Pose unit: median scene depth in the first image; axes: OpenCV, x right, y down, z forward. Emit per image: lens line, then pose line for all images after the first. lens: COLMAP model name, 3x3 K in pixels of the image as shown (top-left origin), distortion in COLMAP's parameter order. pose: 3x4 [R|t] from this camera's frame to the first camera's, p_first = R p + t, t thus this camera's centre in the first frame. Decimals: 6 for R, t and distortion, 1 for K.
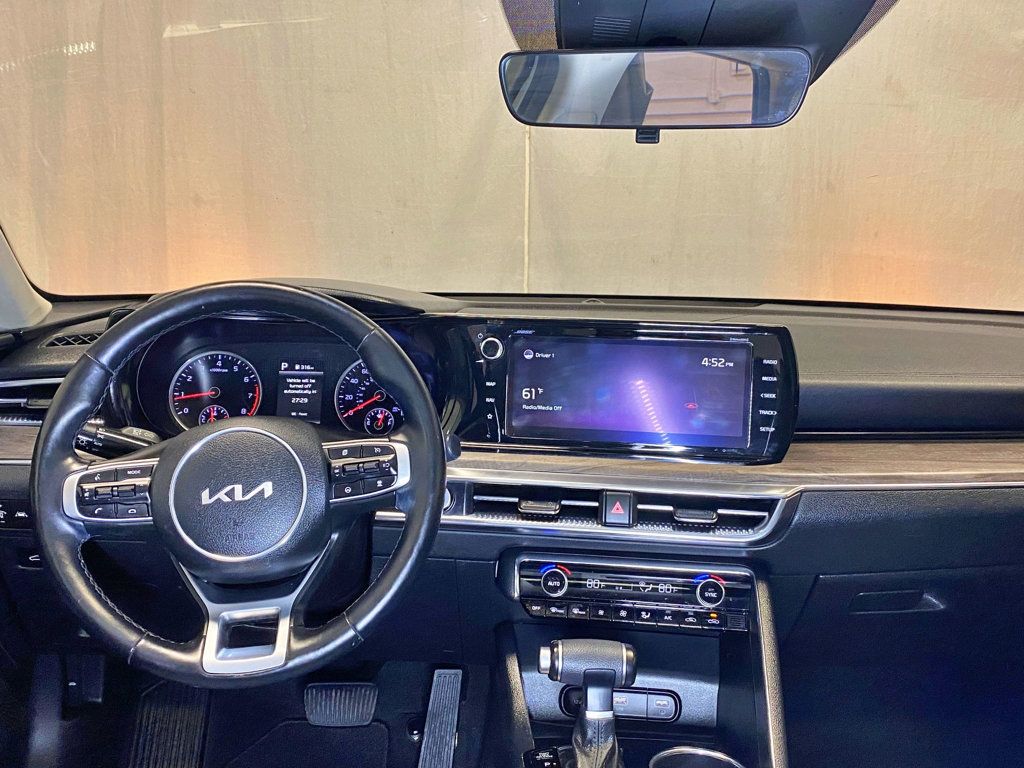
lens RADIAL K [[1040.8, 0, 516.6], [0, 1040.8, 375.7], [0, 0, 1]] dist [0.065480, 0.000000]
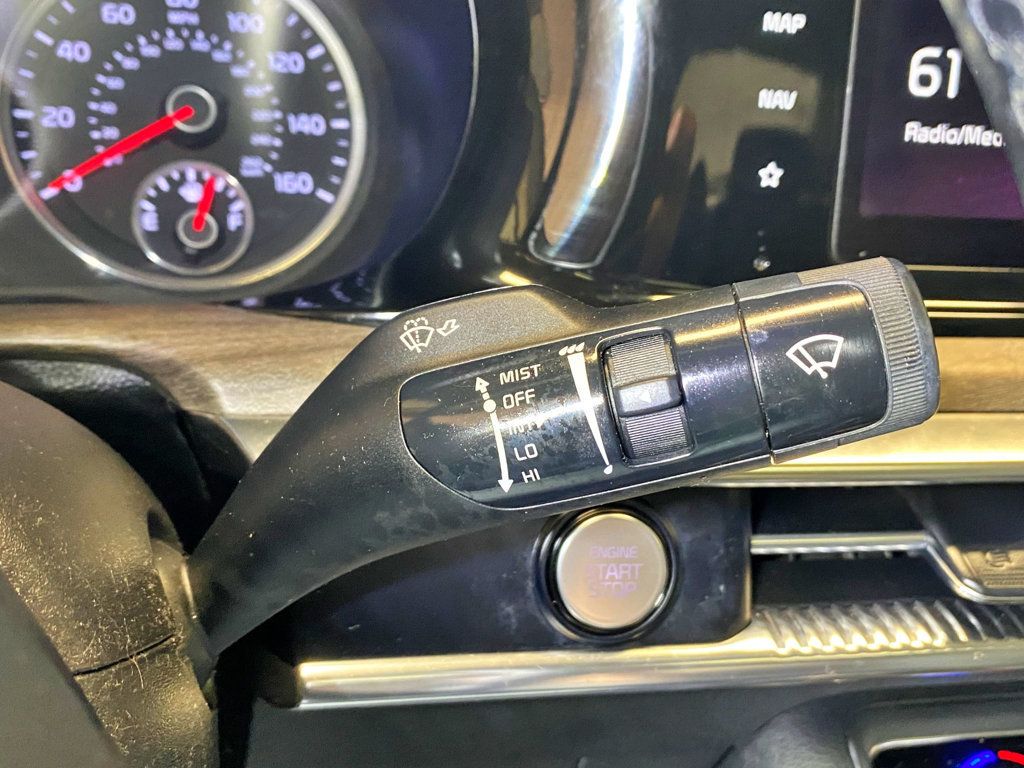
lens RADIAL K [[1060.2, 0, 505.7], [0, 1060.2, 373.2], [0, 0, 1]] dist [0.021781, 0.000000]
pose [[0.955600, -0.054643, 0.289557, -0.136149], [0.003891, 0.984910, 0.173024, 0.037575], [-0.294642, -0.164215, 0.941392, 0.724374]]
